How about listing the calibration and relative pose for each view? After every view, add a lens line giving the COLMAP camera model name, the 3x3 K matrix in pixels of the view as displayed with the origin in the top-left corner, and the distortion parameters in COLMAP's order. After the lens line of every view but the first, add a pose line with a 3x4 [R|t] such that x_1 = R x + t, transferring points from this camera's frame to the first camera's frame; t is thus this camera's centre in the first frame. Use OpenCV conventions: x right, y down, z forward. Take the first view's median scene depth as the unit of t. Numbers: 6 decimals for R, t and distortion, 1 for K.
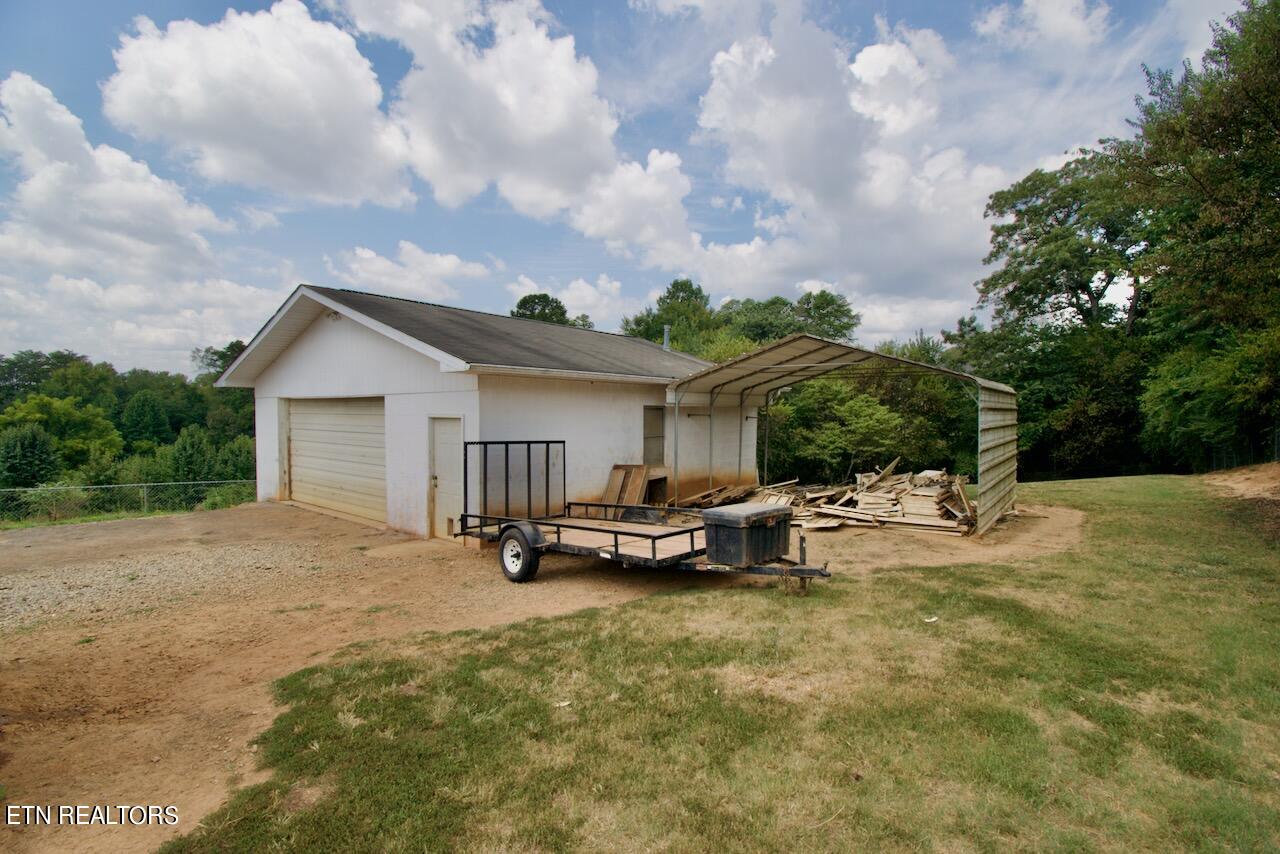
lens RADIAL K [[555.5, 0, 640.0], [0, 555.5, 427.0], [0, 0, 1]] dist [-0.012029, -0.011277]
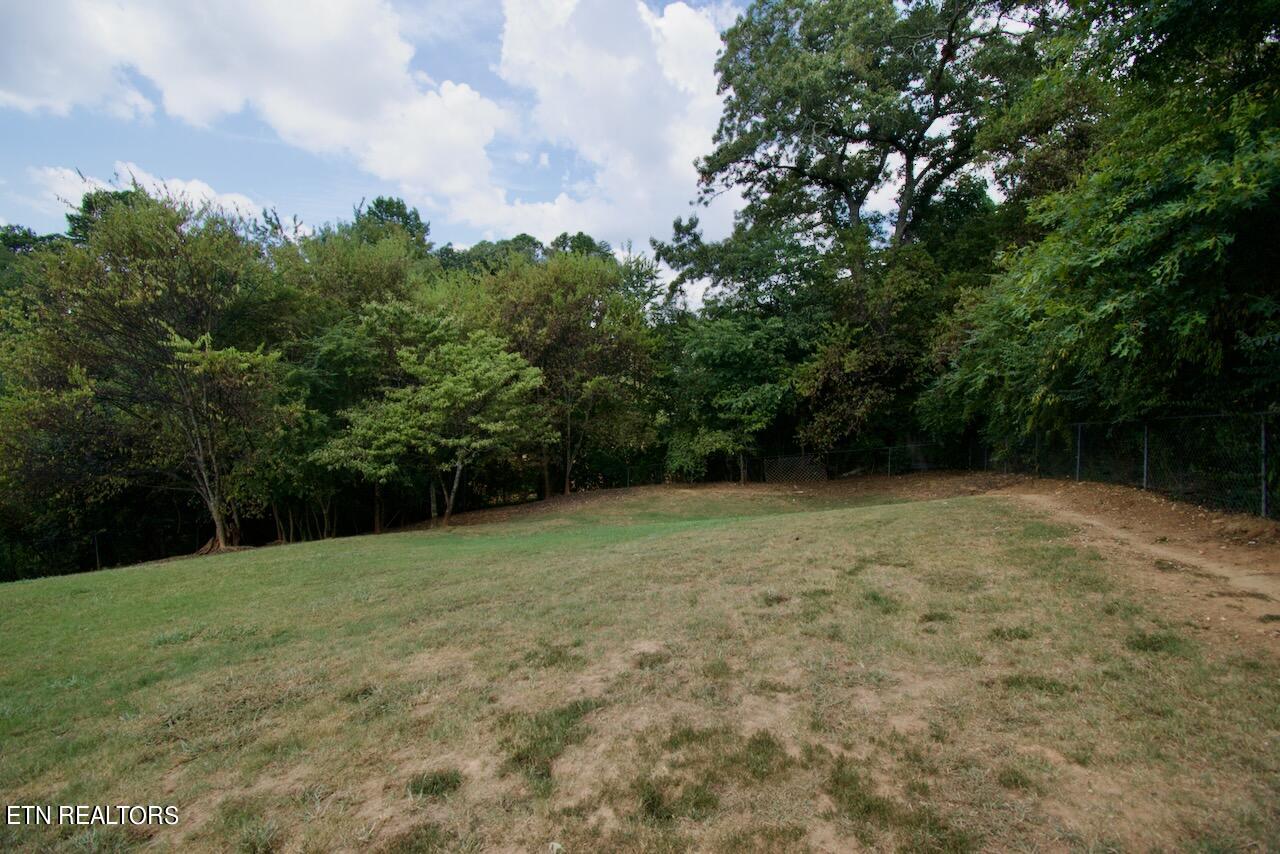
lens RADIAL K [[555.4, 0, 646.9], [0, 555.4, 427.9], [0, 0, 1]] dist [0.019912, -0.024767]
pose [[0.941526, -0.036310, 0.334979, 0.336512], [0.015411, 0.997777, 0.064838, -0.001376], [-0.336588, -0.055884, 0.939992, 0.411741]]
